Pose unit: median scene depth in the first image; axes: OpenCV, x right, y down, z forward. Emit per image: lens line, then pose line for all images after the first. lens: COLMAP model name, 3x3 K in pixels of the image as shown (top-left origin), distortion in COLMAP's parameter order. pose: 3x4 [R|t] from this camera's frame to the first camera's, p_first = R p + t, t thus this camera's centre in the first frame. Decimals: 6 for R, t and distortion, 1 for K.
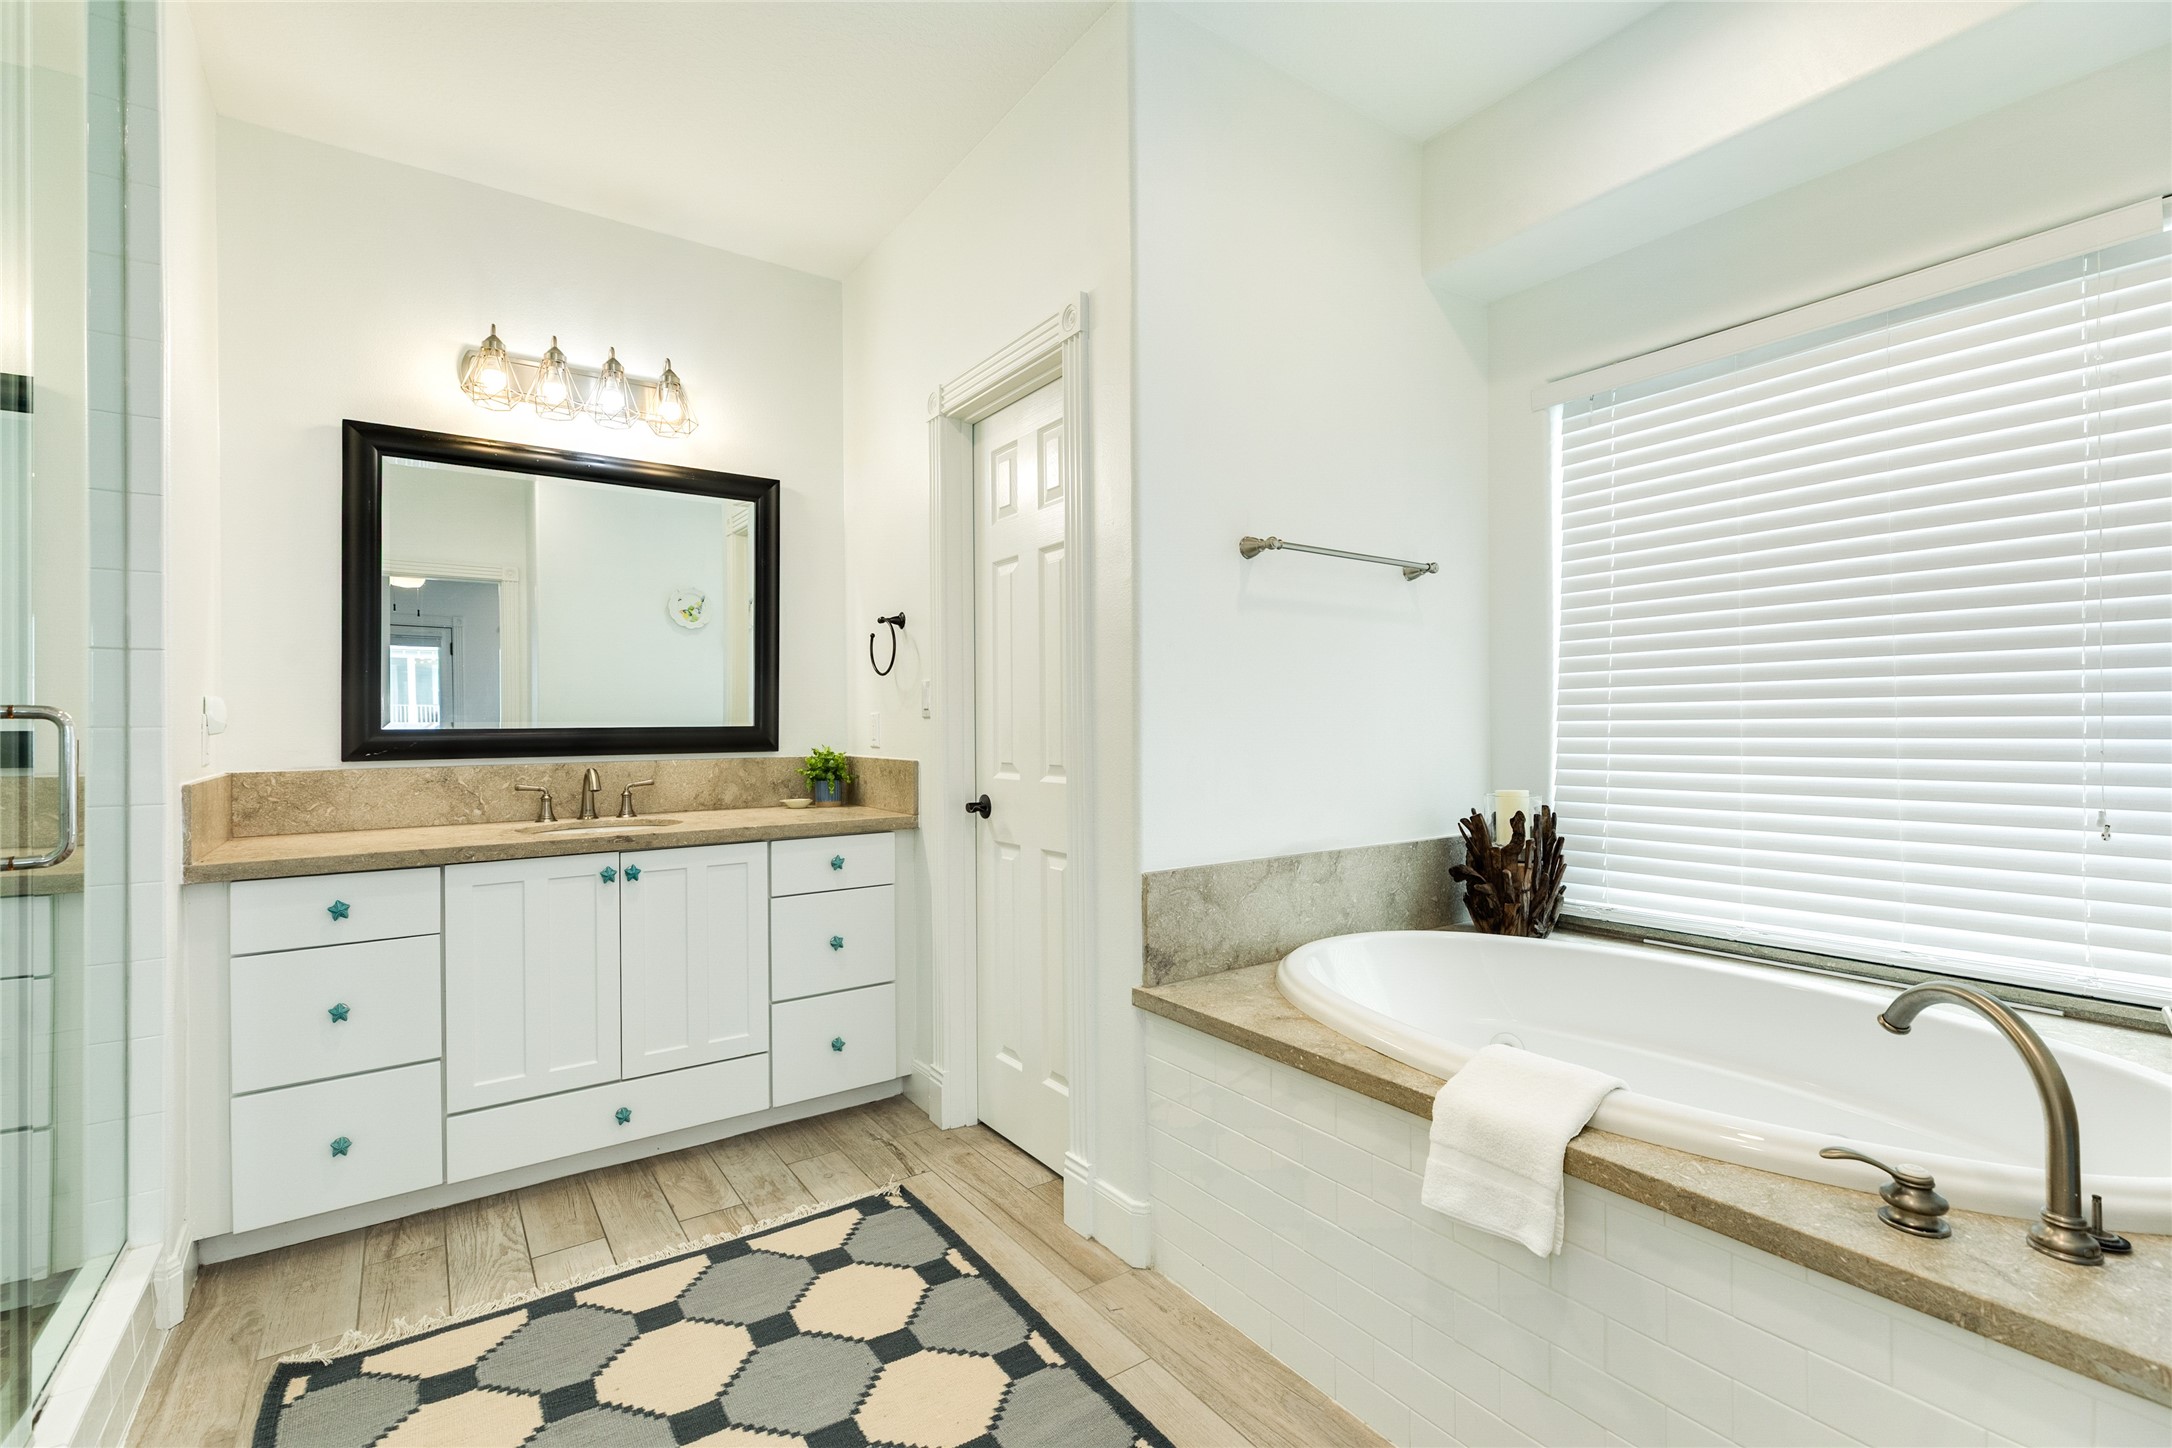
lens RADIAL K [[960.6, 0, 1082.5], [0, 960.6, 743.8], [0, 0, 1]] dist [0.002912, 0.000481]
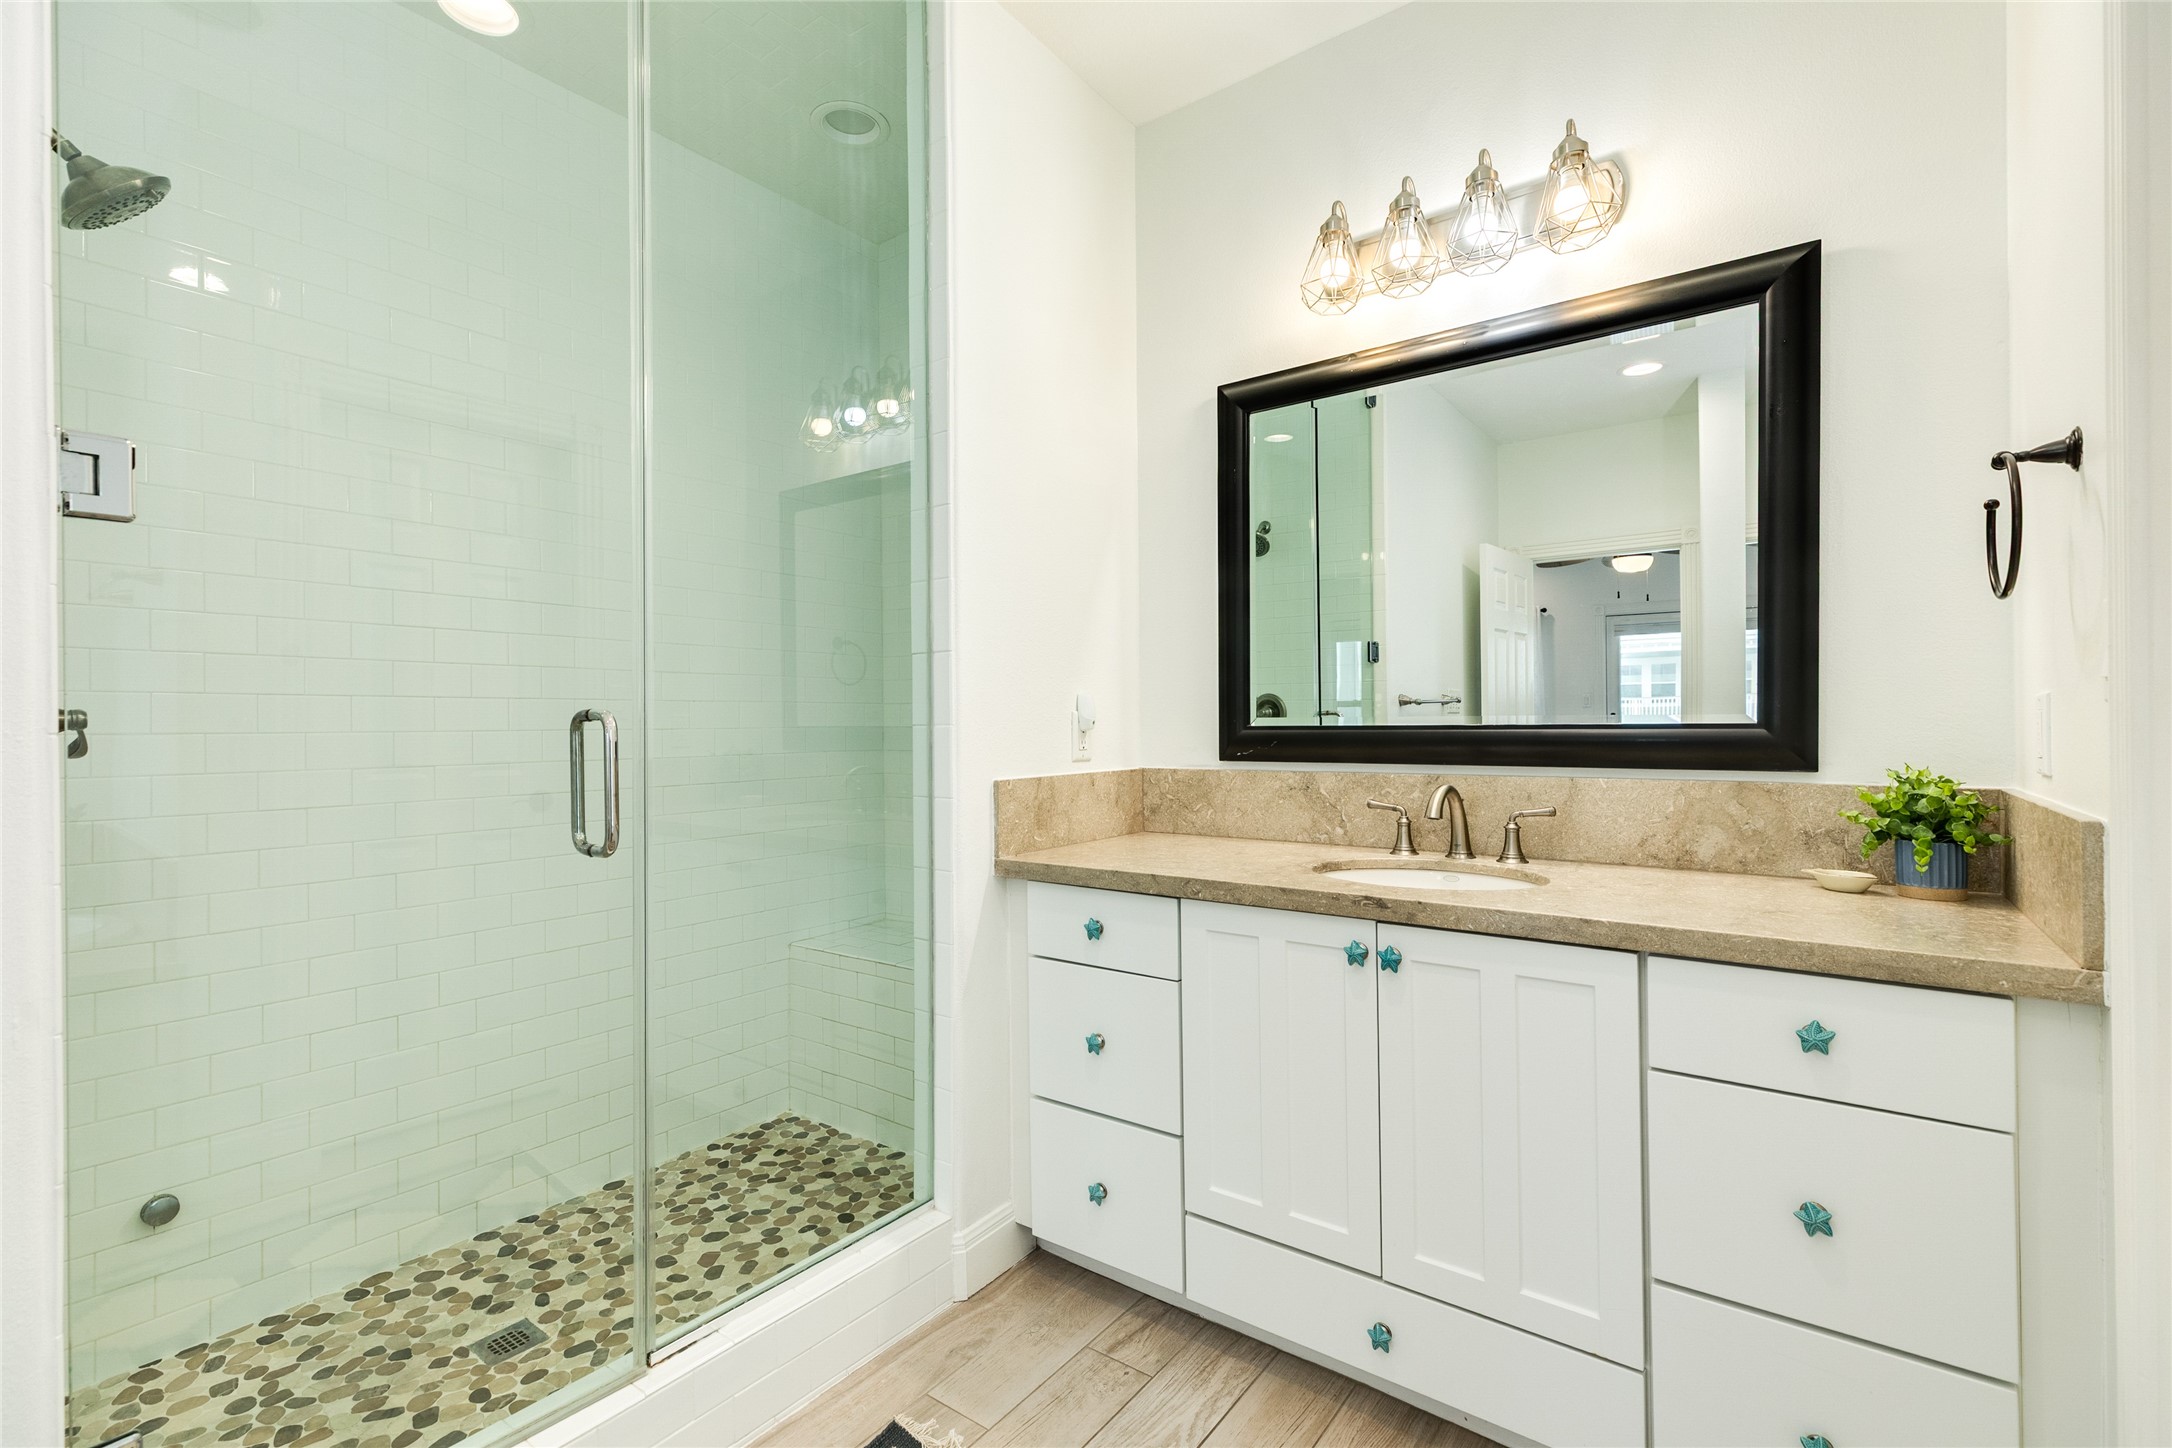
lens RADIAL K [[960.6, 0, 1085.4], [0, 960.6, 725.4], [0, 0, 1]] dist [0.002912, 0.000481]
pose [[0.318363, 0.007059, -0.947943, 0.054668], [-0.015999, 0.999870, 0.002072, -0.014086], [0.947834, 0.014506, 0.318434, 0.541016]]
